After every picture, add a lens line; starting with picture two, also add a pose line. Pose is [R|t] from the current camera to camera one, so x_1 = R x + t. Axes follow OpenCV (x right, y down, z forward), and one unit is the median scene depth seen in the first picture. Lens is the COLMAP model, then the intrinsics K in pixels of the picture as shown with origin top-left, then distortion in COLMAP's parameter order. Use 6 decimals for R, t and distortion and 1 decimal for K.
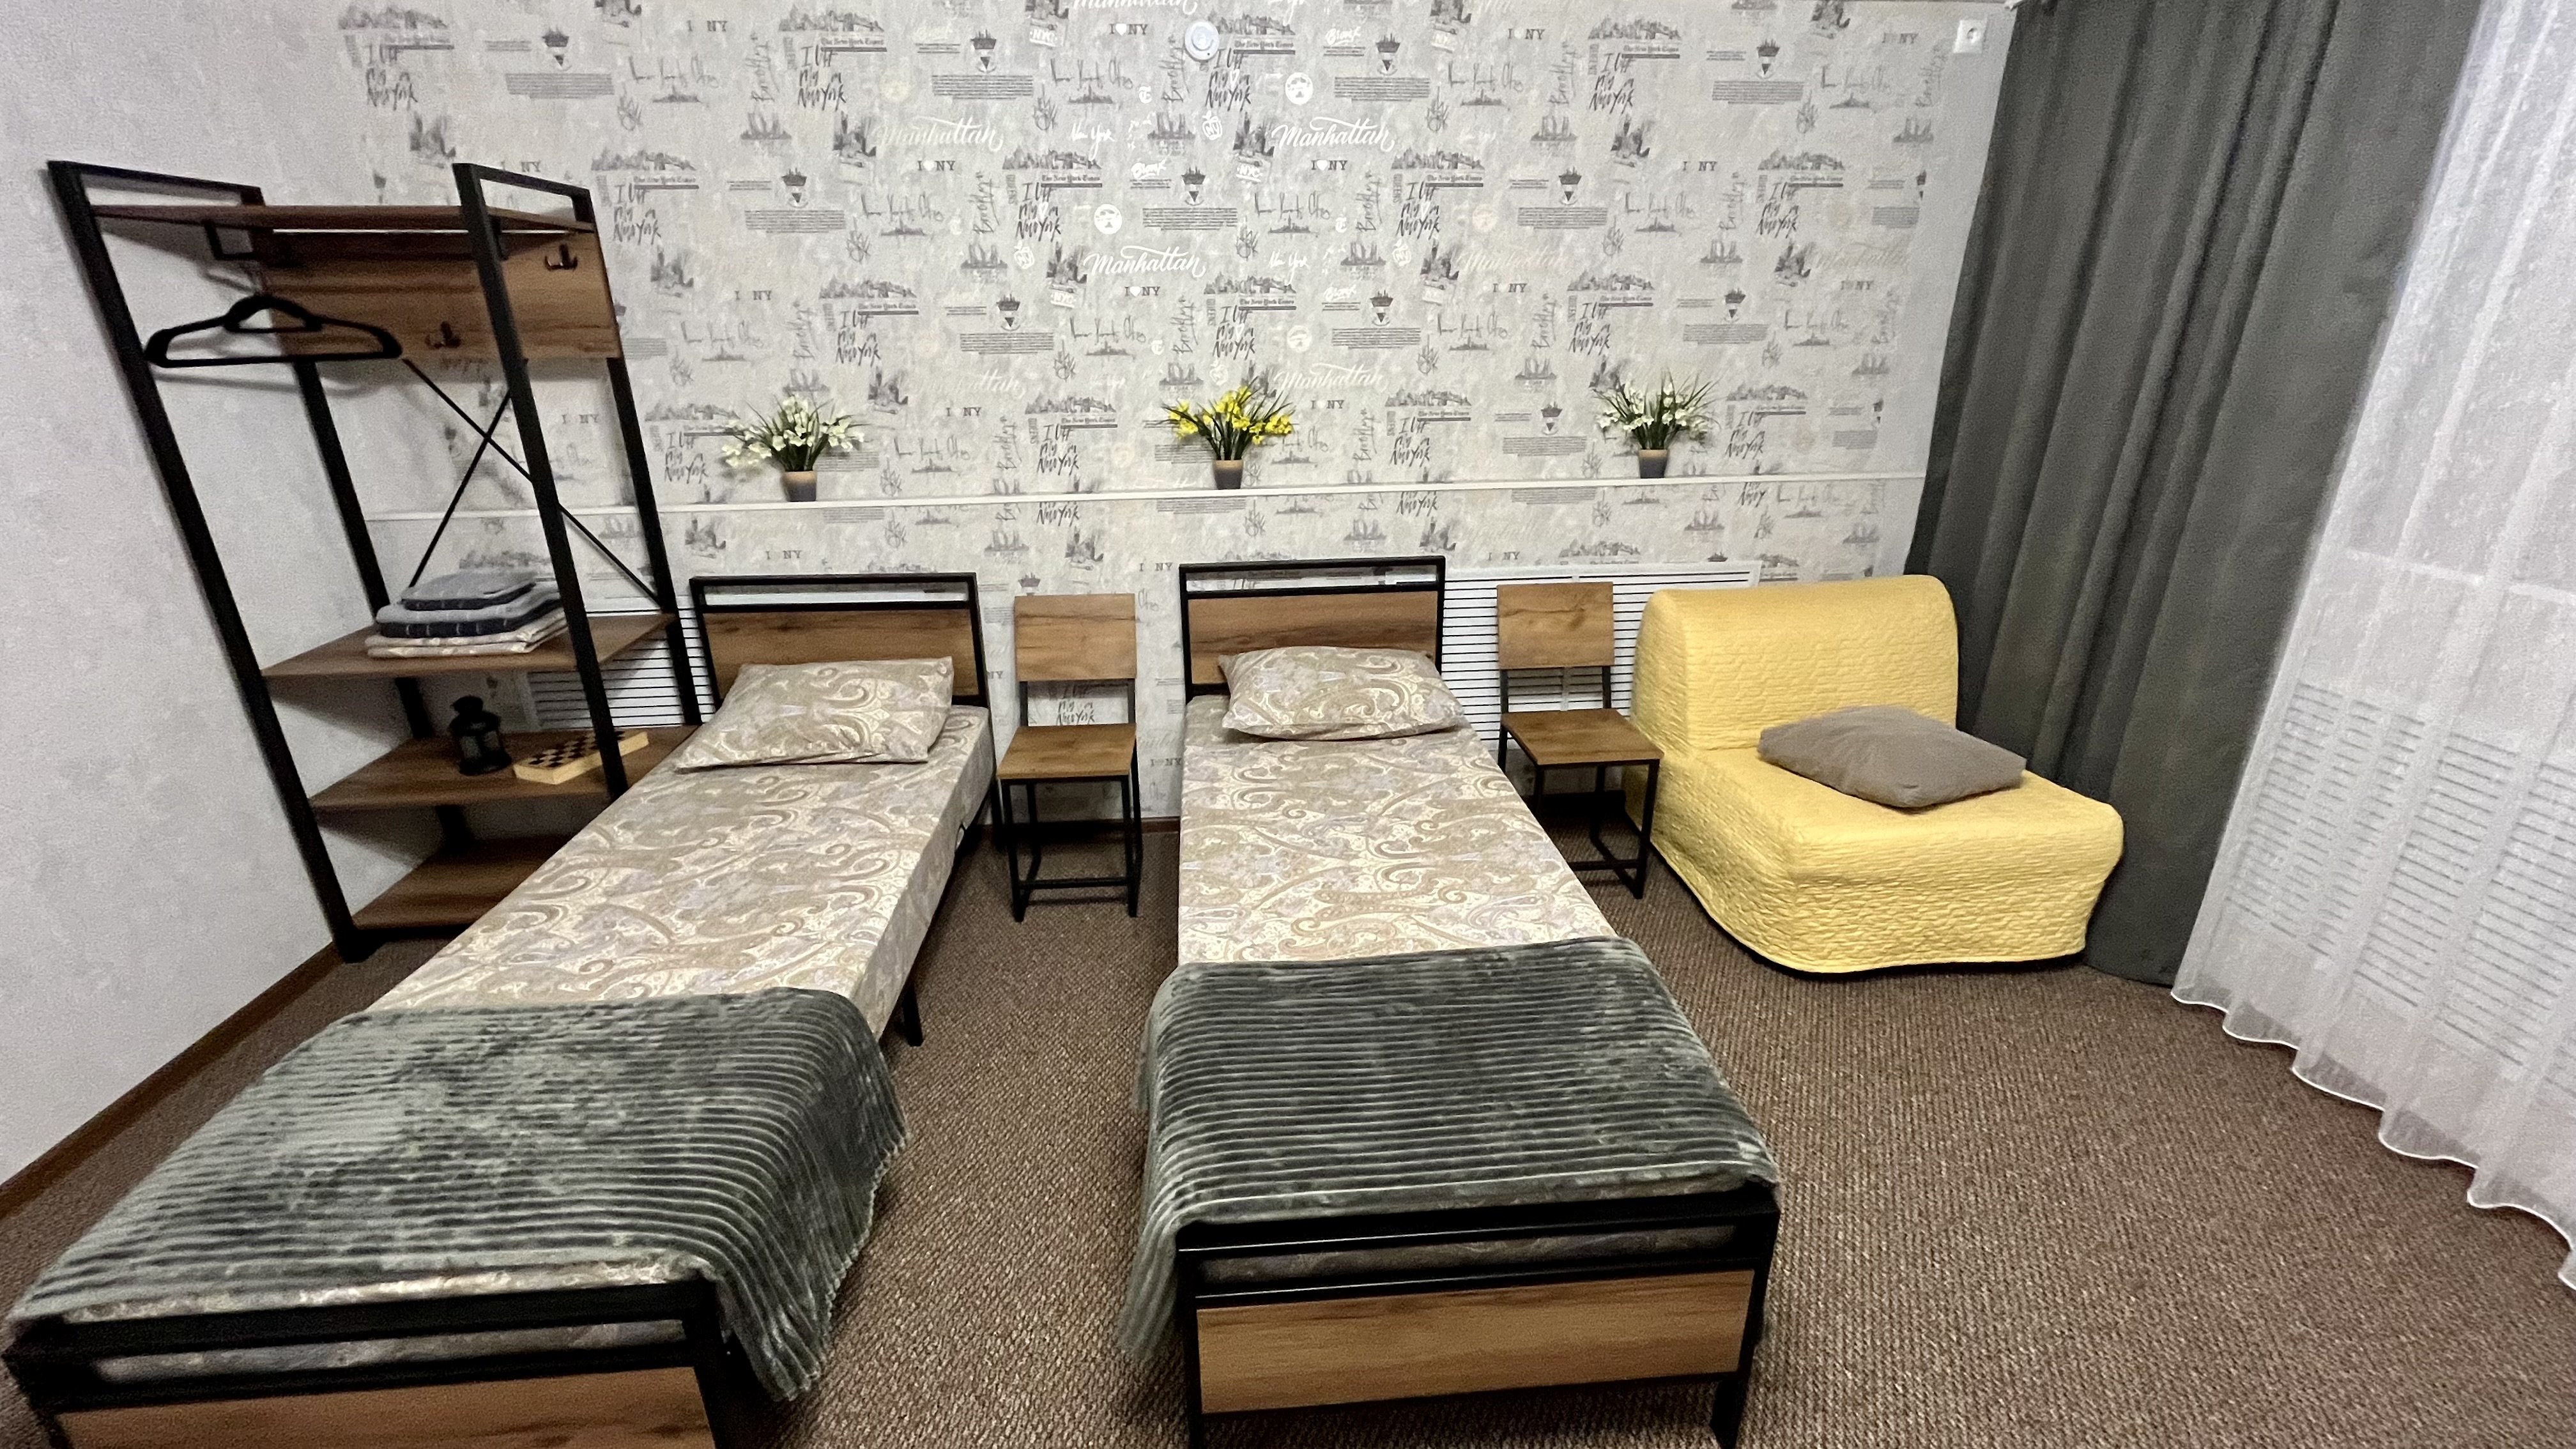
lens RADIAL K [[1039.8, 0, 1278.0], [0, 1039.8, 710.0], [0, 0, 1]] dist [-0.000392, -0.000702]
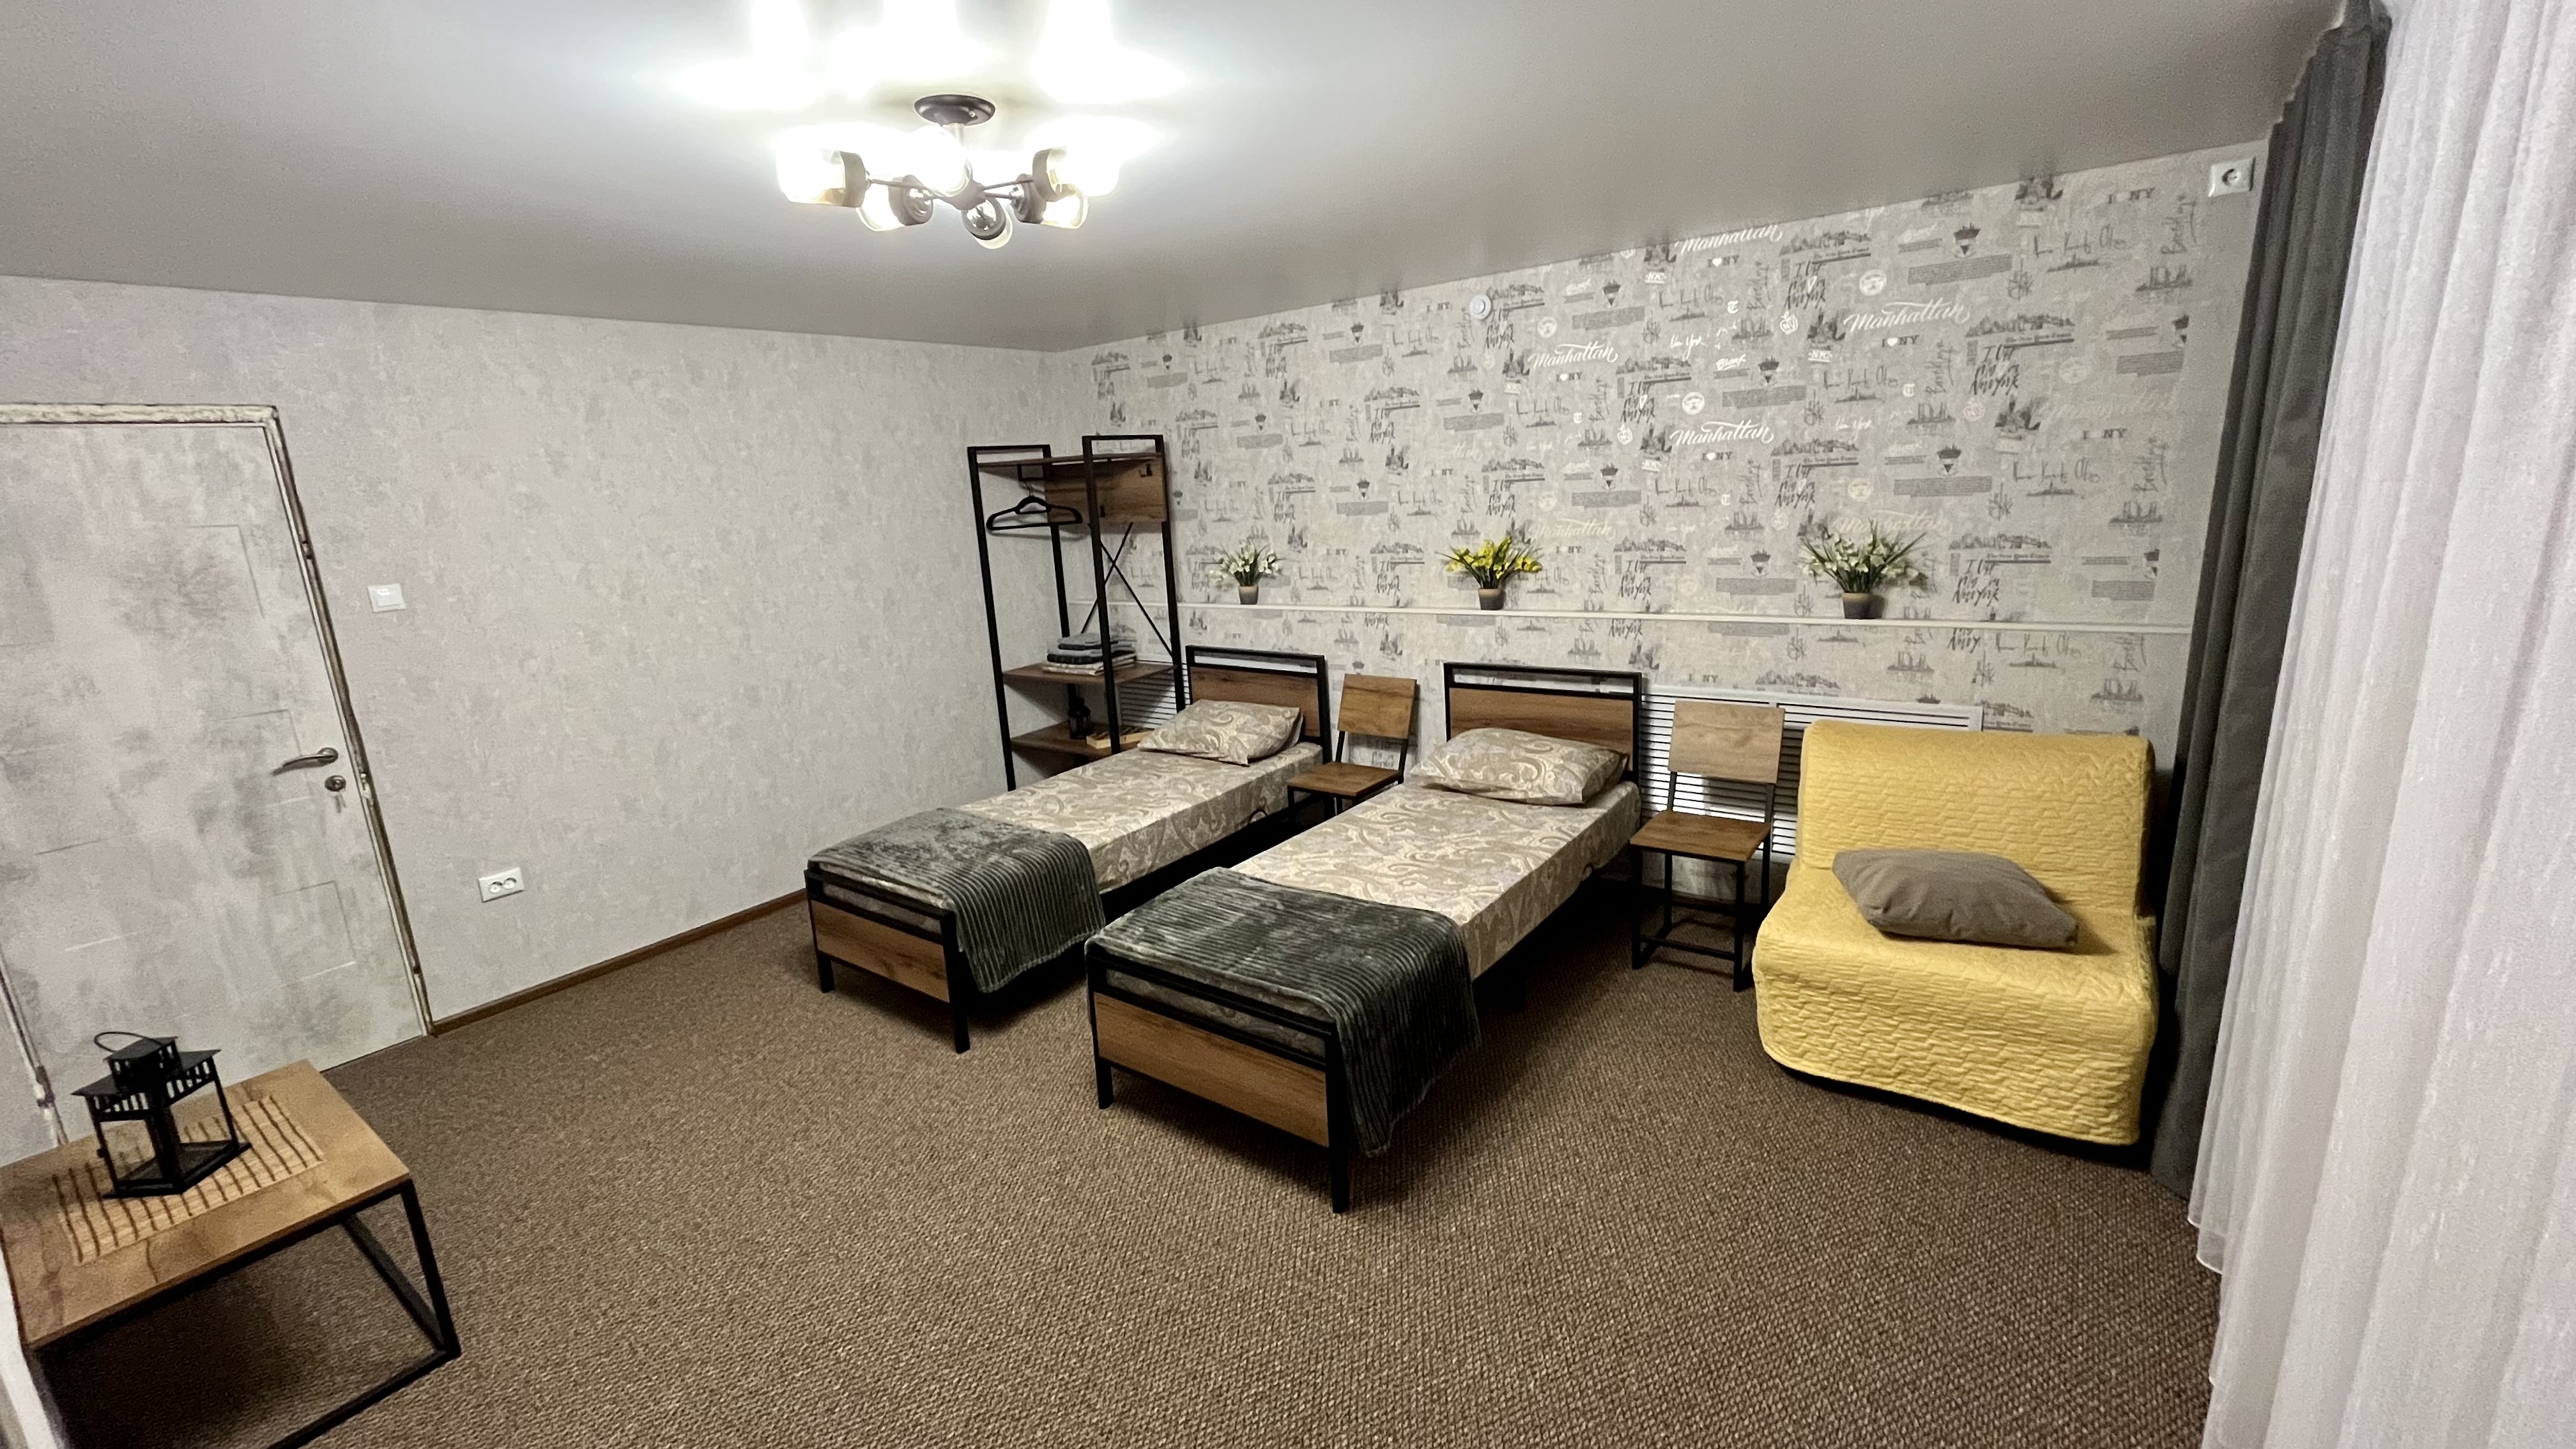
lens RADIAL K [[1039.8, 0, 1287.0], [0, 1039.8, 711.6], [0, 0, 1]] dist [-0.000392, -0.000702]
pose [[0.757545, 0.109770, -0.643487, 0.661233], [-0.182976, 0.981950, -0.047901, 0.030771], [0.626614, 0.154030, 0.763956, -0.181204]]
